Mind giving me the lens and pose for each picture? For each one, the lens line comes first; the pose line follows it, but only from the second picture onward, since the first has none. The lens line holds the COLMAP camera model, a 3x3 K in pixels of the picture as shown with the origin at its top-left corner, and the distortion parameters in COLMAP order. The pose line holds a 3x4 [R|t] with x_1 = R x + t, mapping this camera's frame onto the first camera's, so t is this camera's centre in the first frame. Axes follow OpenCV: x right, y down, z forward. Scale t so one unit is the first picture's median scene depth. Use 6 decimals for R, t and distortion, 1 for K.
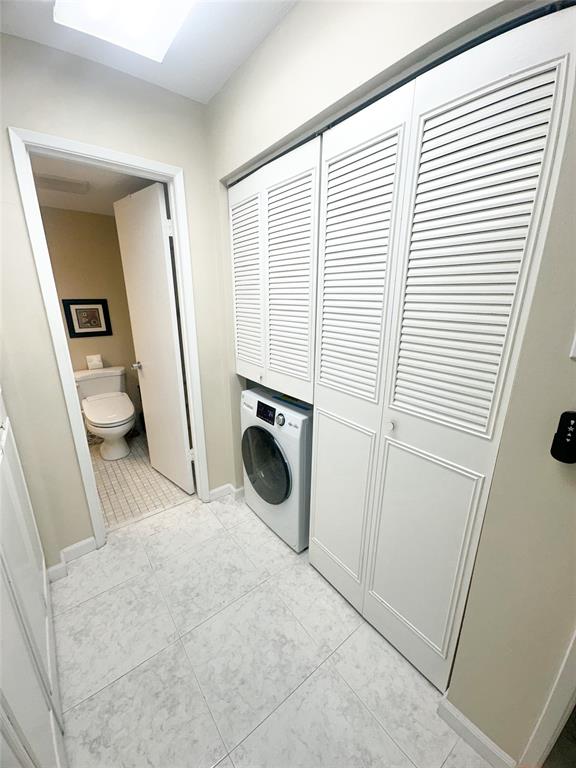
lens RADIAL K [[308.6, 0, 288.0], [0, 308.6, 384.0], [0, 0, 1]] dist [-0.000222, -0.000169]
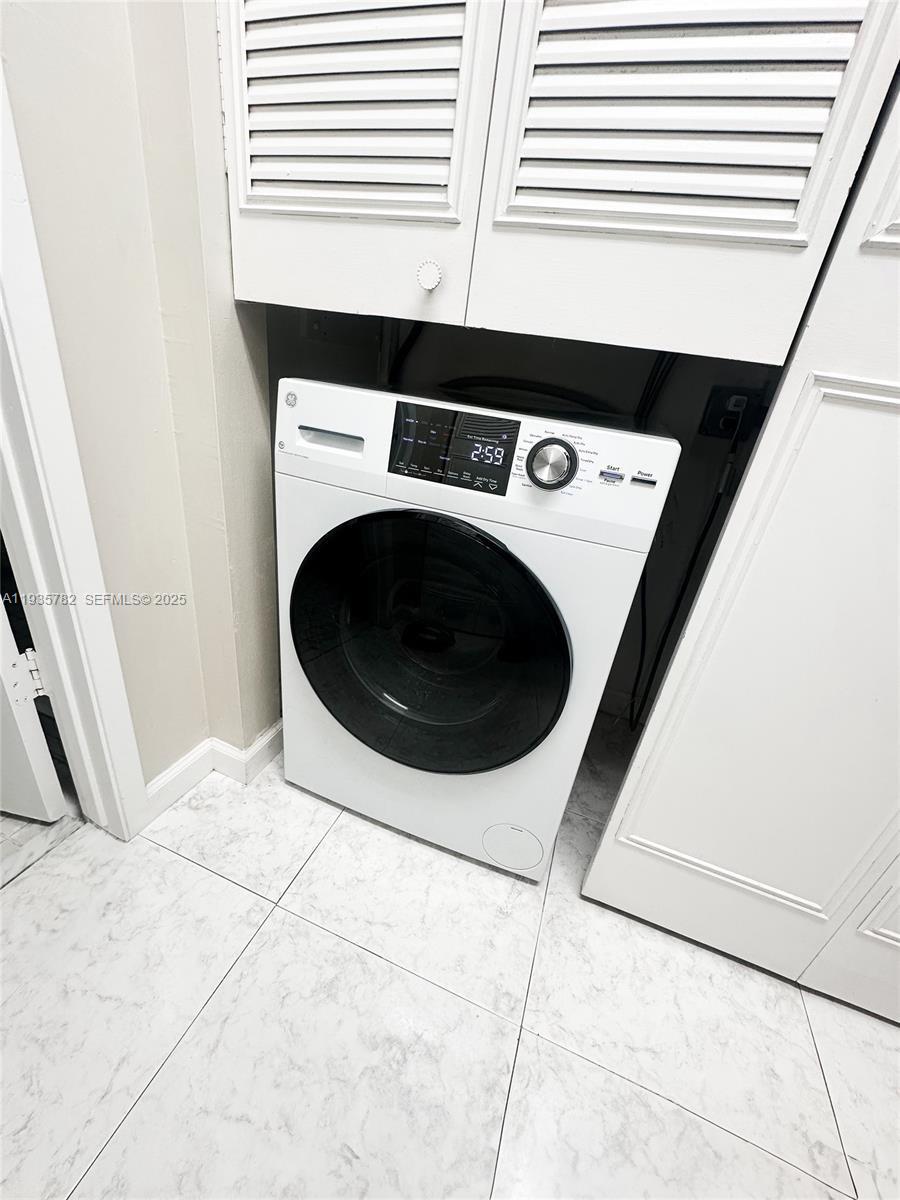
lens RADIAL K [[482.2, 0, 450.0], [0, 482.2, 600.0], [0, 0, 1]] dist [-0.000222, -0.000169]
pose [[0.833743, -0.125551, 0.537689, -0.294627], [0.018844, 0.979708, 0.199544, 0.135202], [-0.551831, -0.156236, 0.819190, 0.664993]]
